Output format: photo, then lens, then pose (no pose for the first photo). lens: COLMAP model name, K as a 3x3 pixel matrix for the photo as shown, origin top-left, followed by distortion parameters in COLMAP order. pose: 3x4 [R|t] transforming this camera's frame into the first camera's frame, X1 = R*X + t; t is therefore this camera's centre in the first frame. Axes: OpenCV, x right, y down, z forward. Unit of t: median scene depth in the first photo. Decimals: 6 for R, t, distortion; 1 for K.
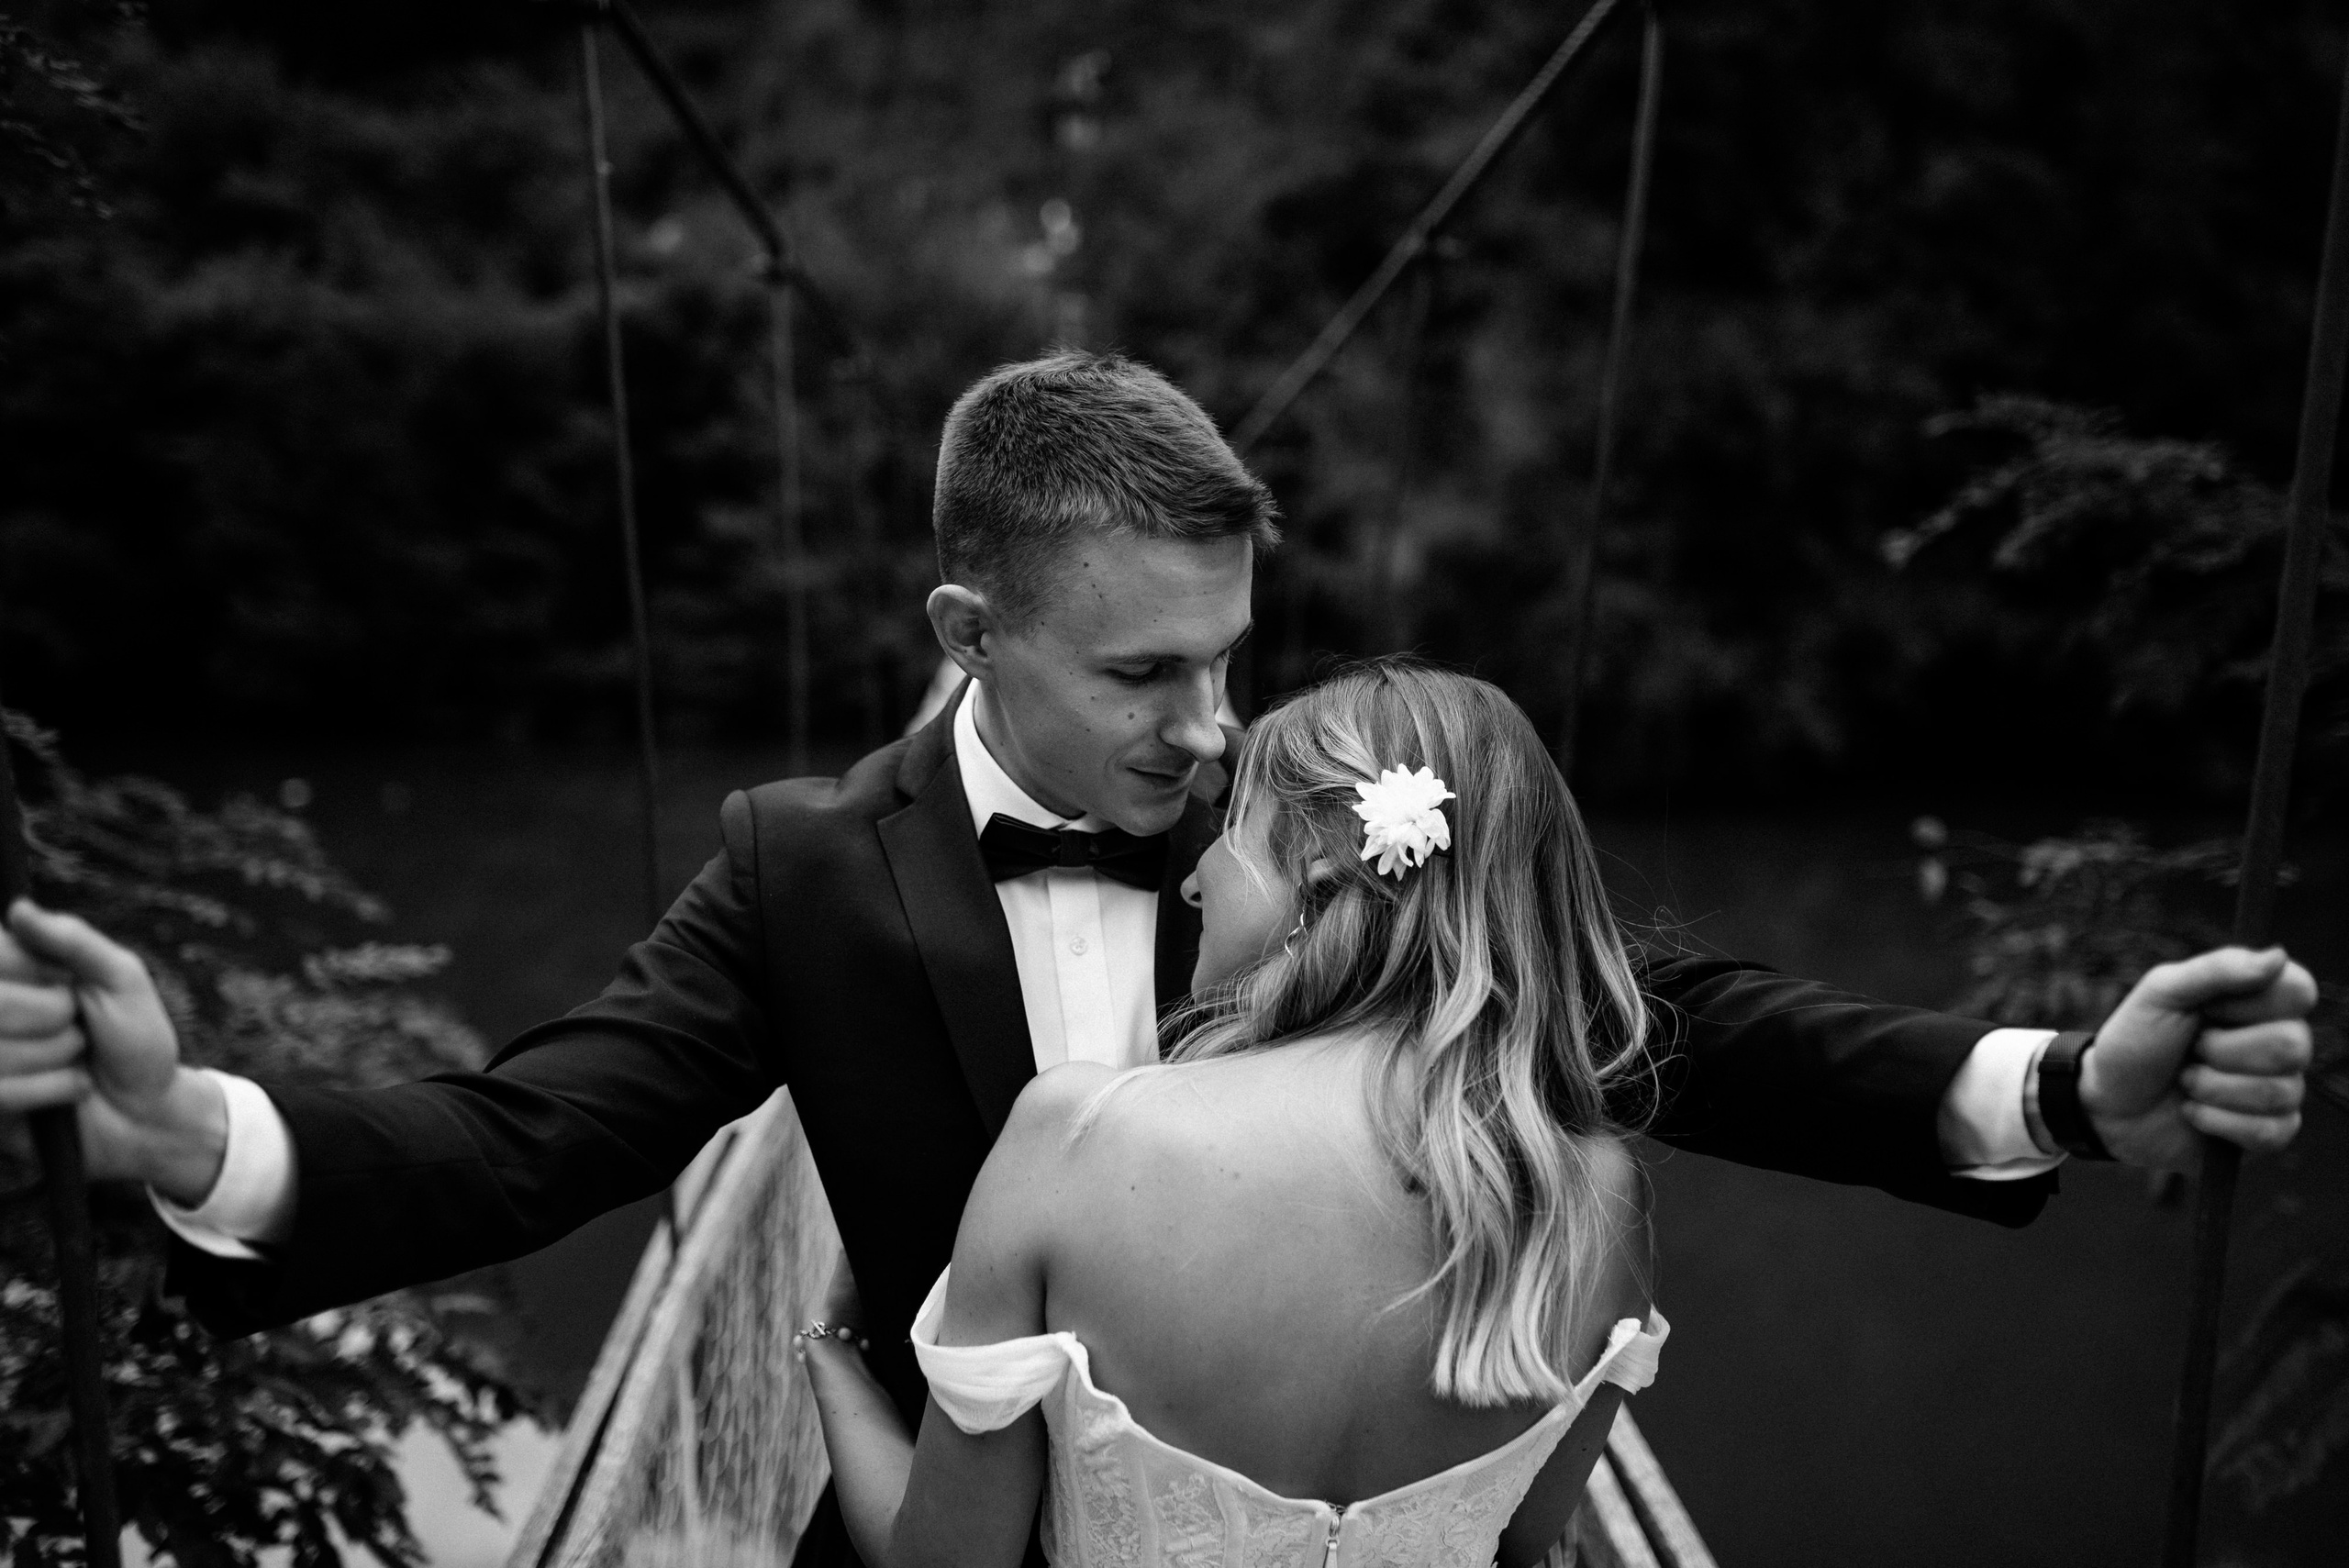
lens RADIAL K [[2232.6, 0, 1161.6], [0, 2232.6, 774.3], [0, 0, 1]] dist [-0.026639, 0.000000]
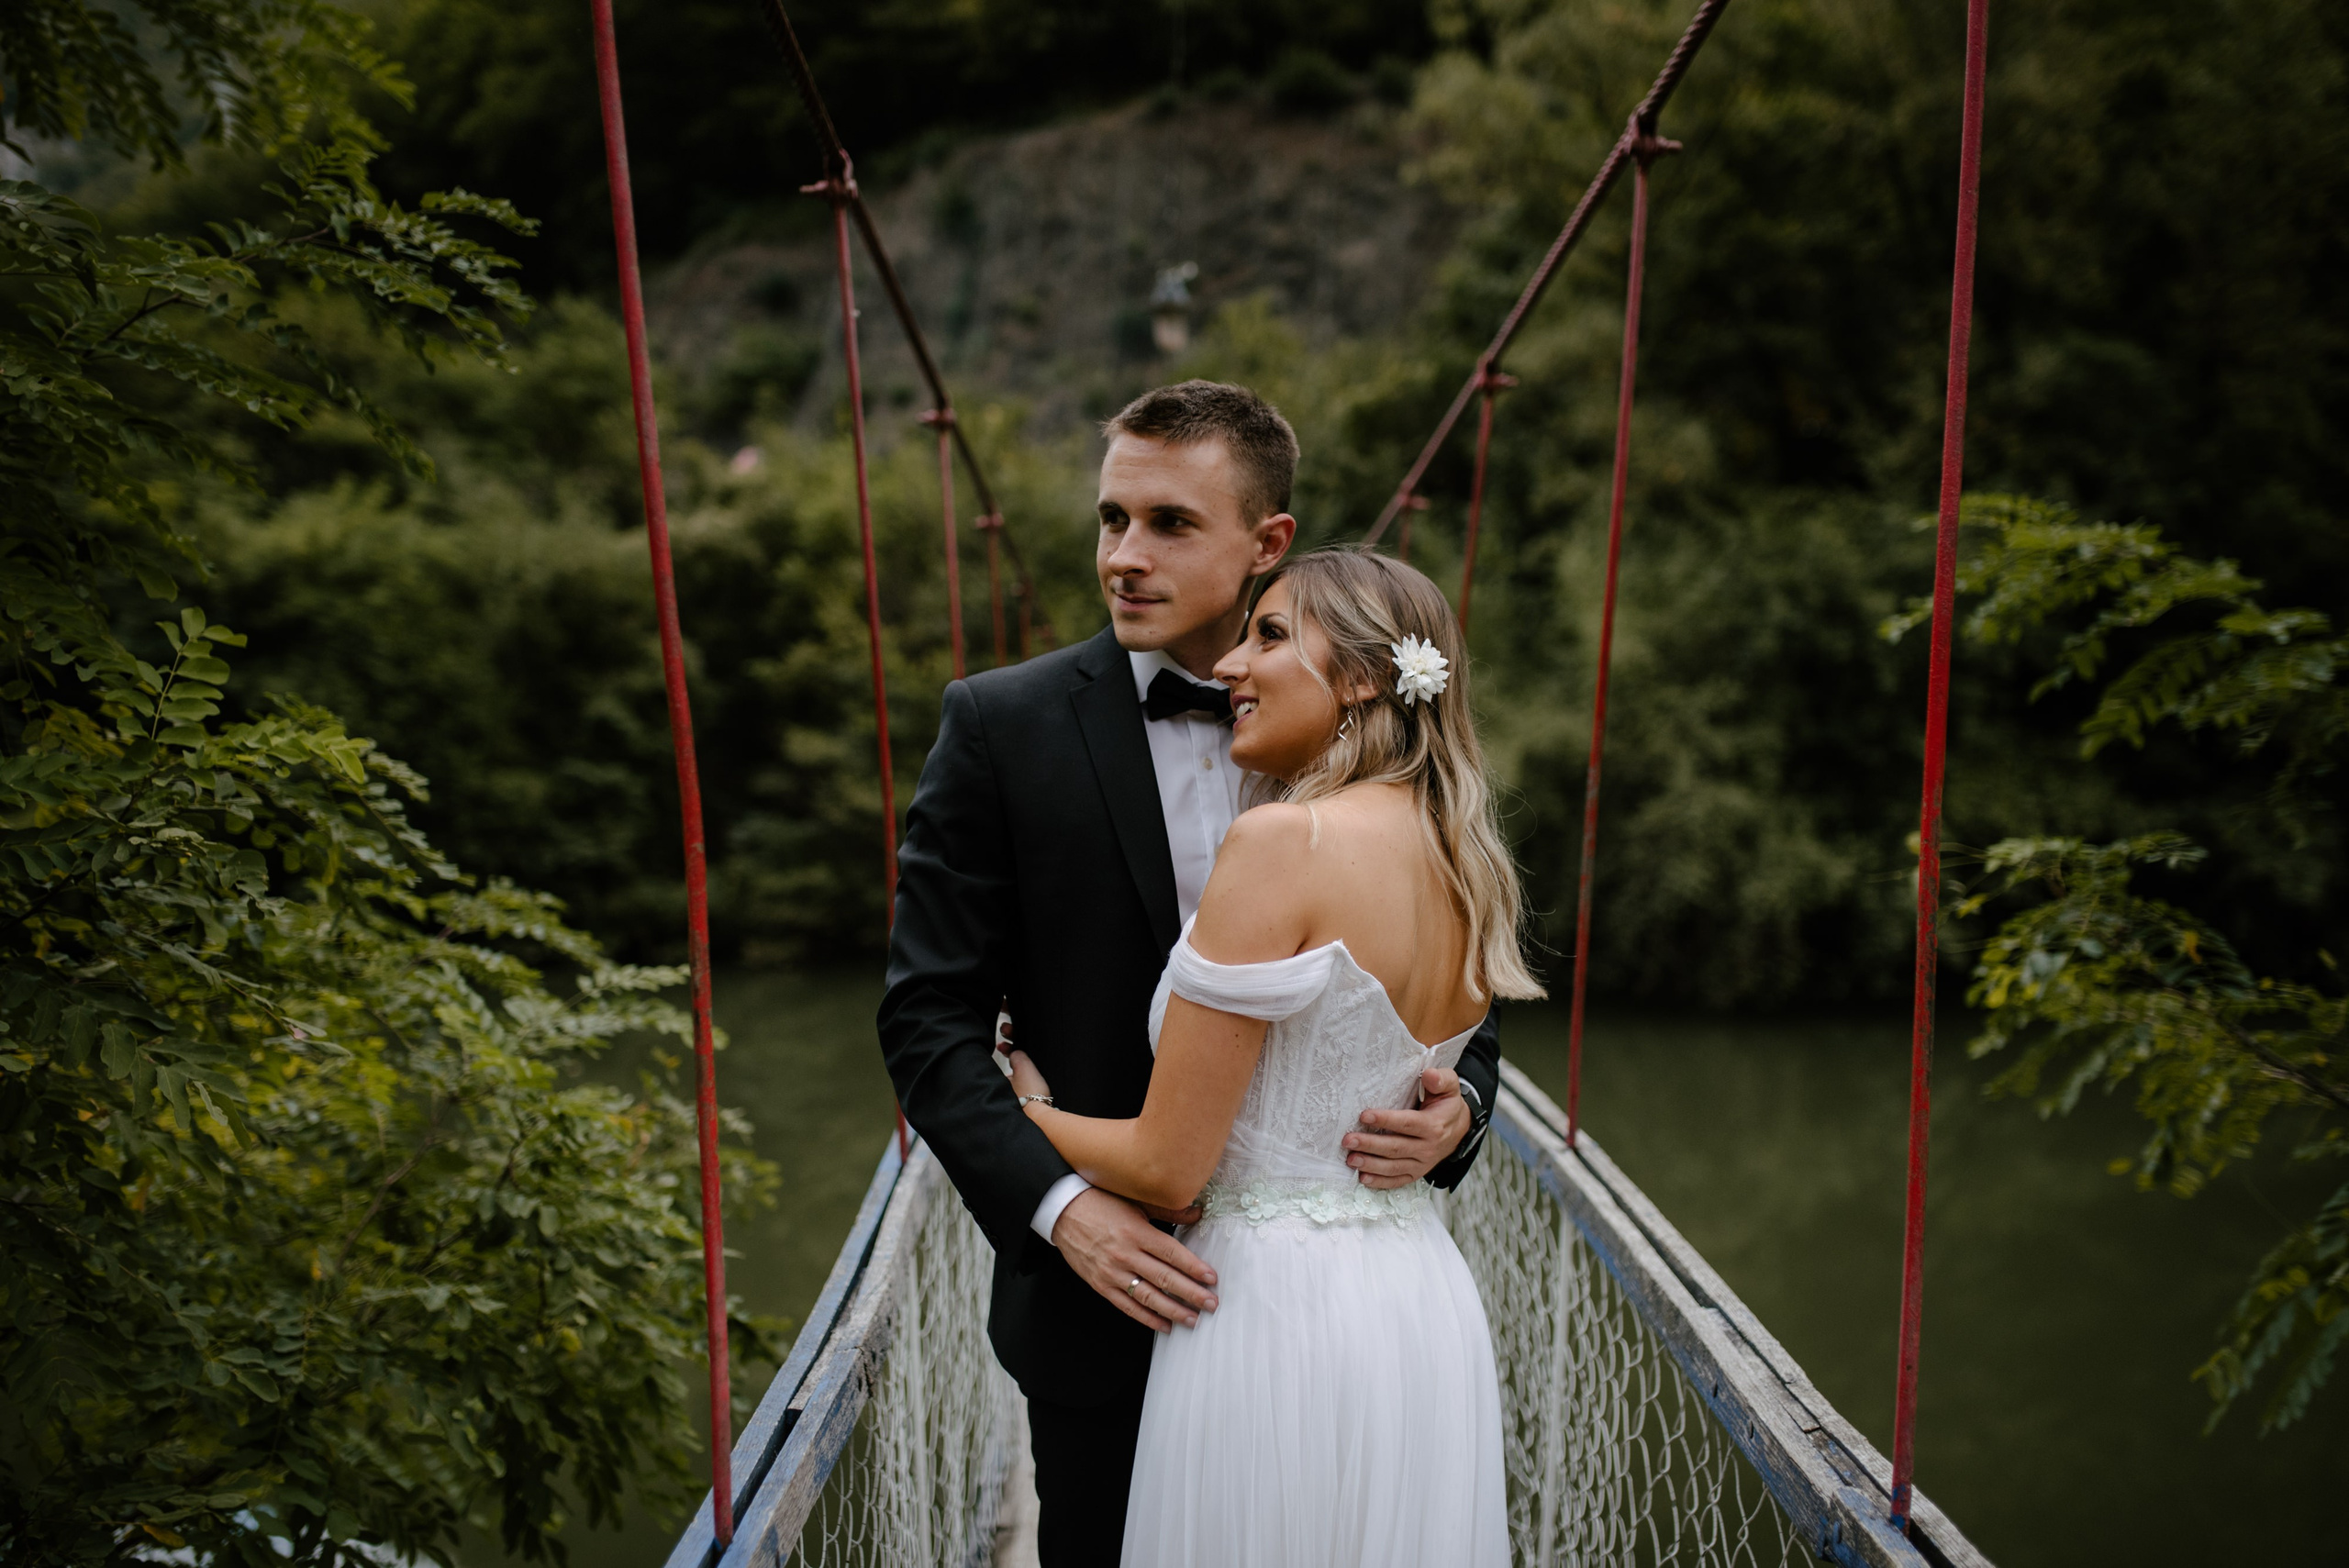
lens RADIAL K [[2232.6, 0, 1188.0], [0, 2232.6, 802.8], [0, 0, 1]] dist [-0.026639, 0.000000]
pose [[0.999475, -0.022186, -0.023594, -0.043712], [0.020149, 0.996319, -0.083326, 0.166026], [0.025356, 0.082807, 0.996243, -0.382952]]
